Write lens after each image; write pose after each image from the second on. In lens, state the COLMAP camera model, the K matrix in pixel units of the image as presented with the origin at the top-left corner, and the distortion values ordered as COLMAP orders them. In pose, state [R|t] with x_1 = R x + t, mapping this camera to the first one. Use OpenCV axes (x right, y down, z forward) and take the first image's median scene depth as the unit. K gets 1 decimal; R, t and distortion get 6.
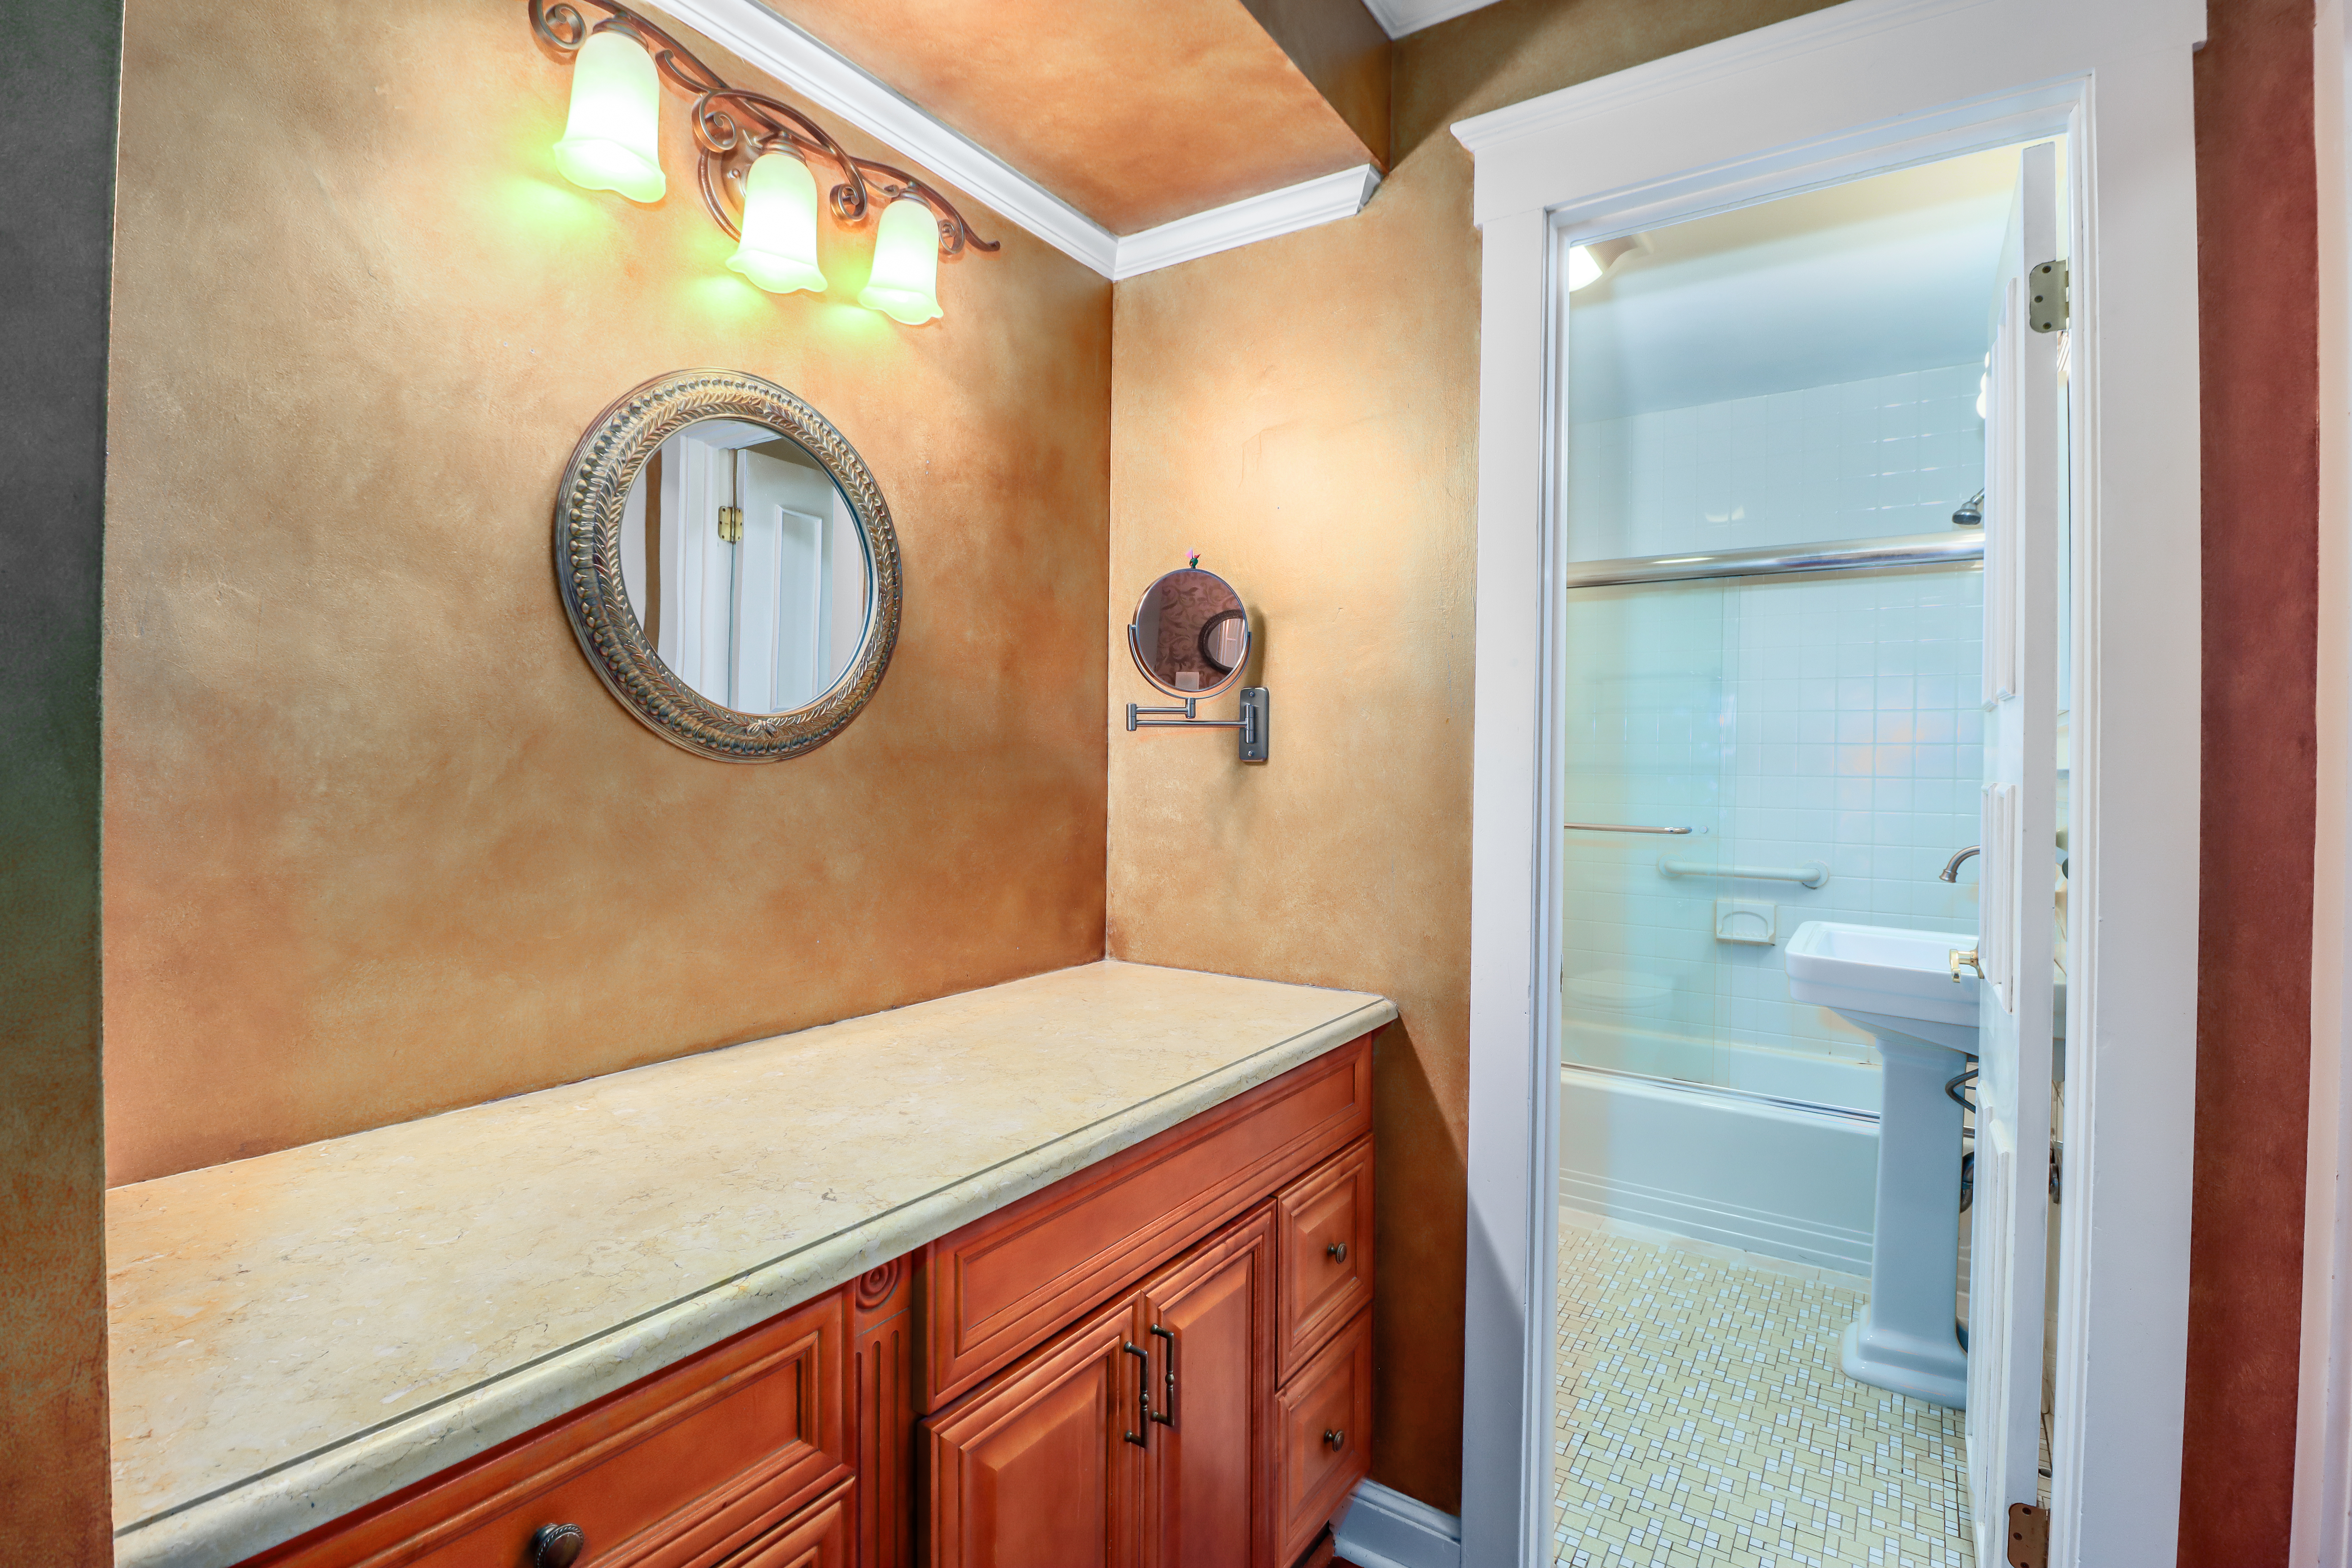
lens RADIAL K [[1092.2, 0, 1172.7], [0, 1092.2, 778.2], [0, 0, 1]] dist [-0.000003, -0.000930]
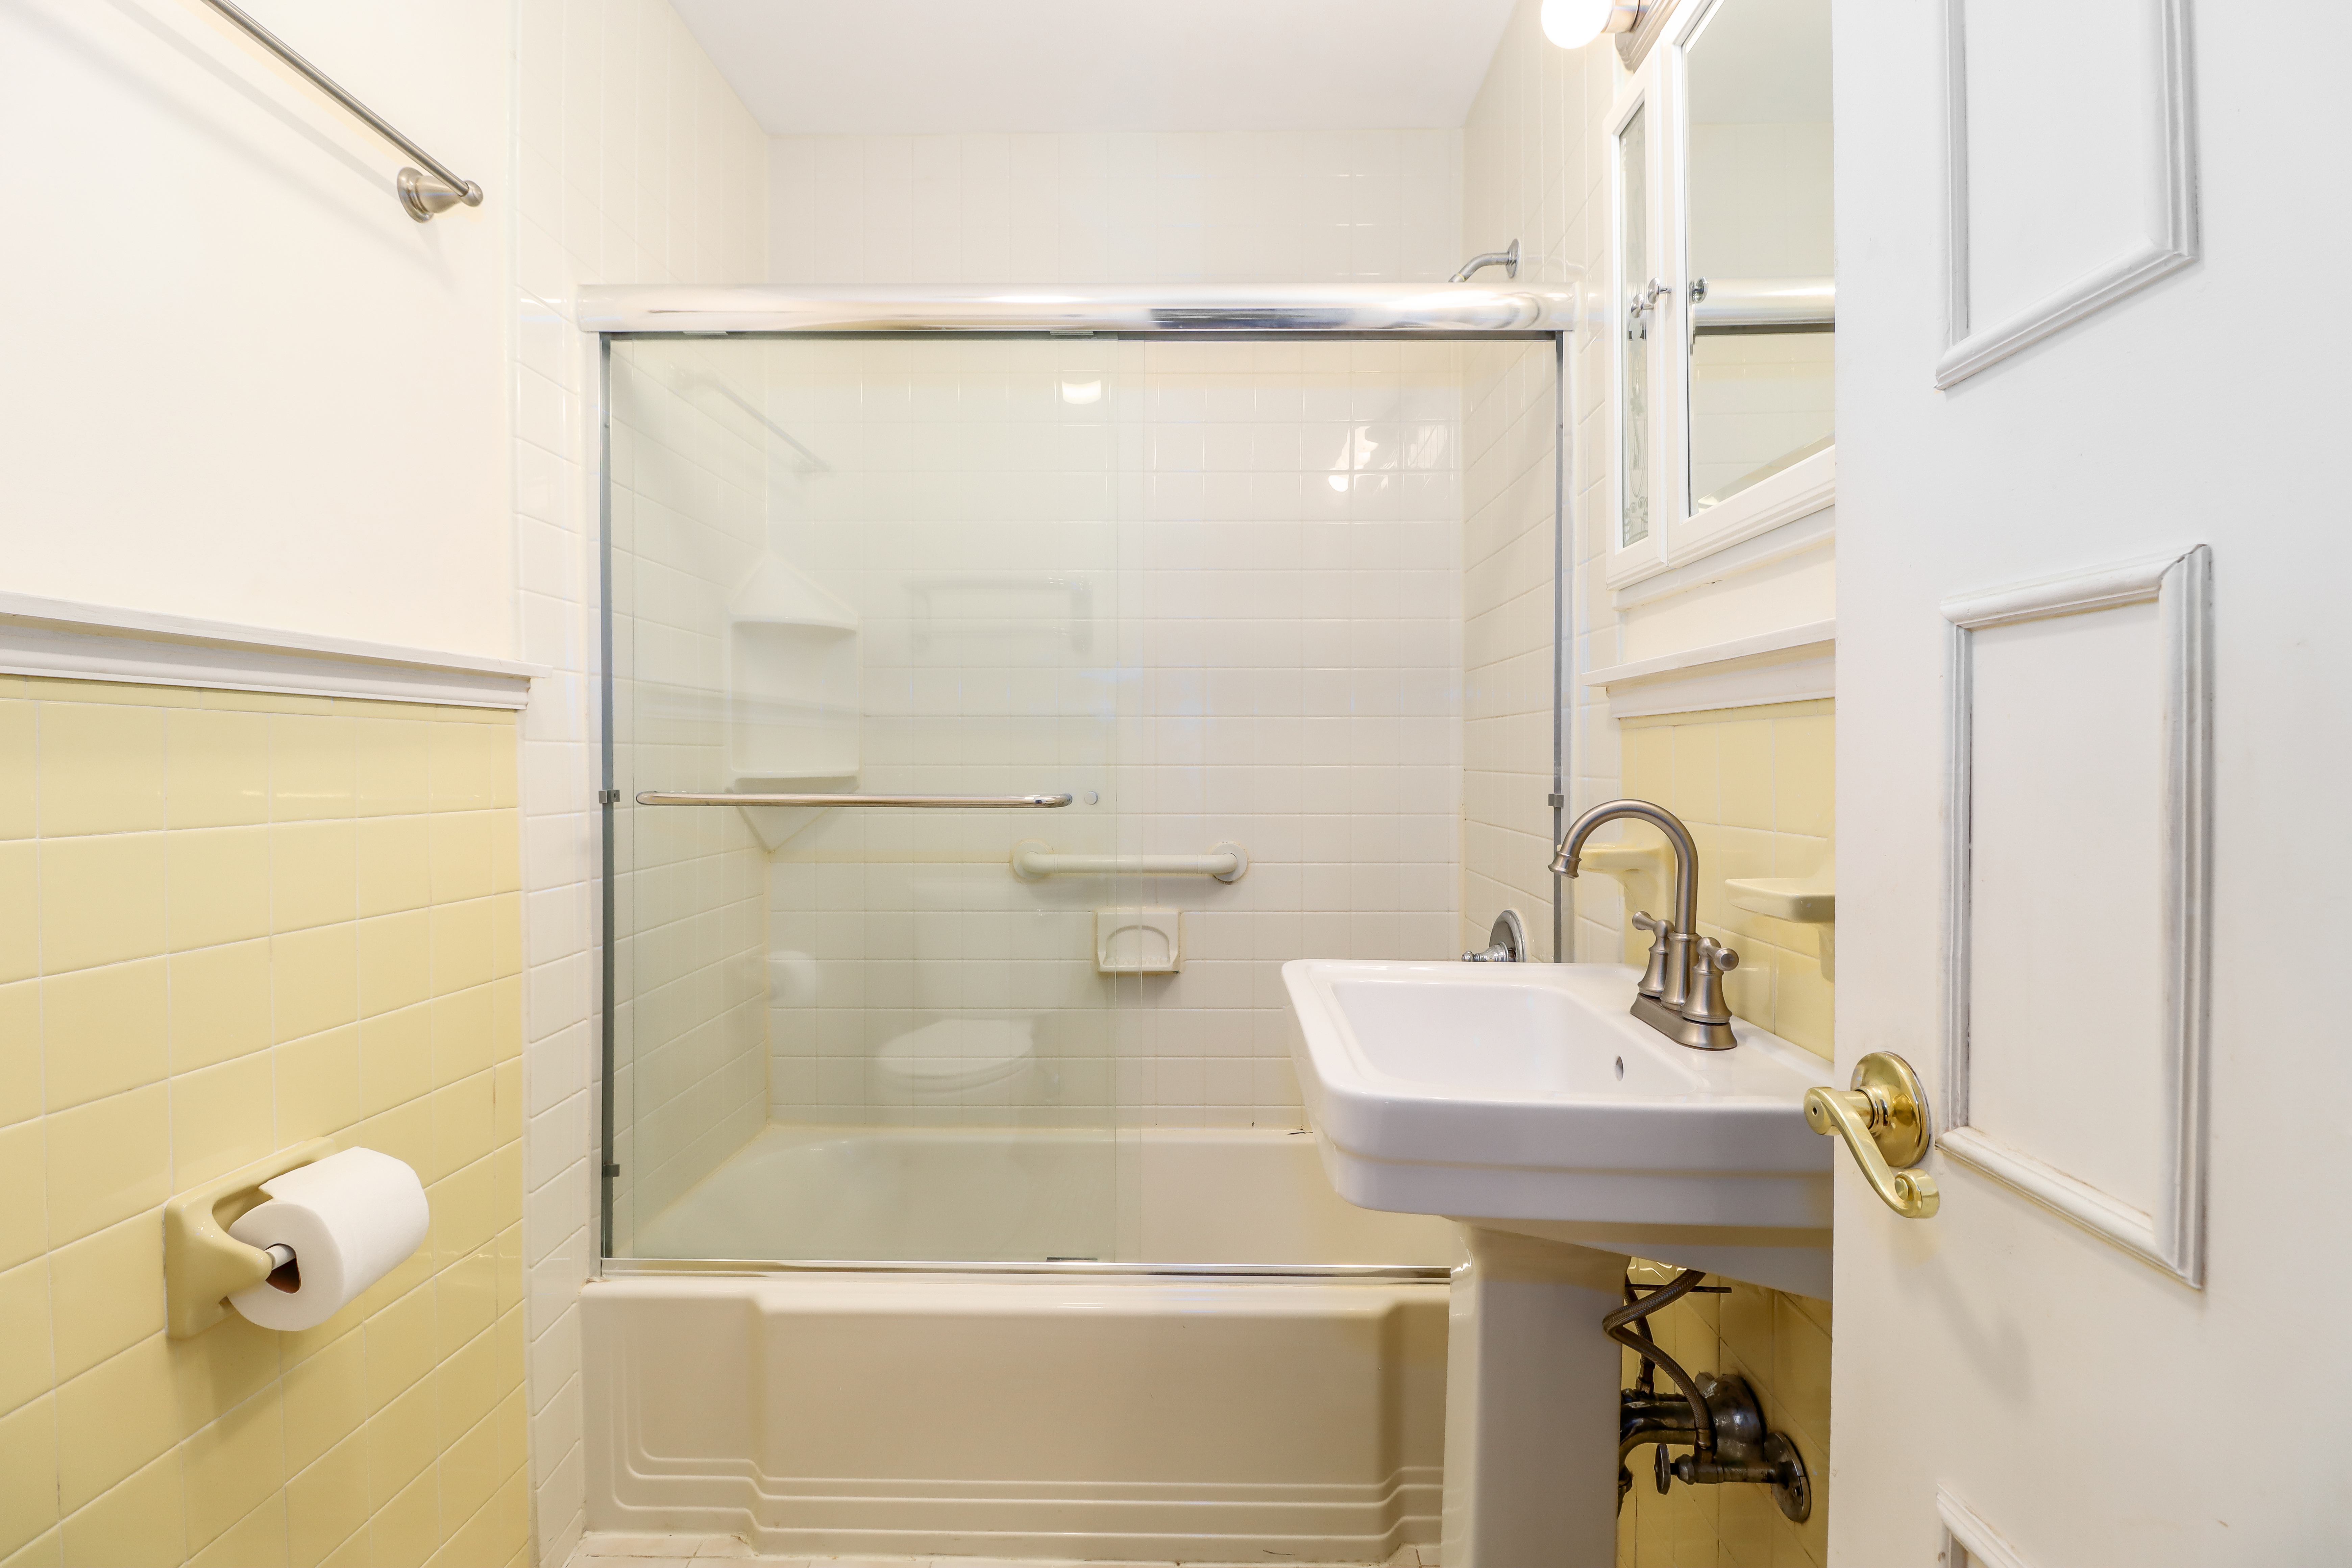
lens RADIAL K [[1092.2, 0, 1175.7], [0, 1092.2, 775.5], [0, 0, 1]] dist [-0.000003, -0.000930]
pose [[0.837852, -0.018406, 0.545588, 0.193204], [0.014451, 0.999829, 0.011537, 0.025968], [-0.545707, -0.001782, 0.837974, 0.448044]]
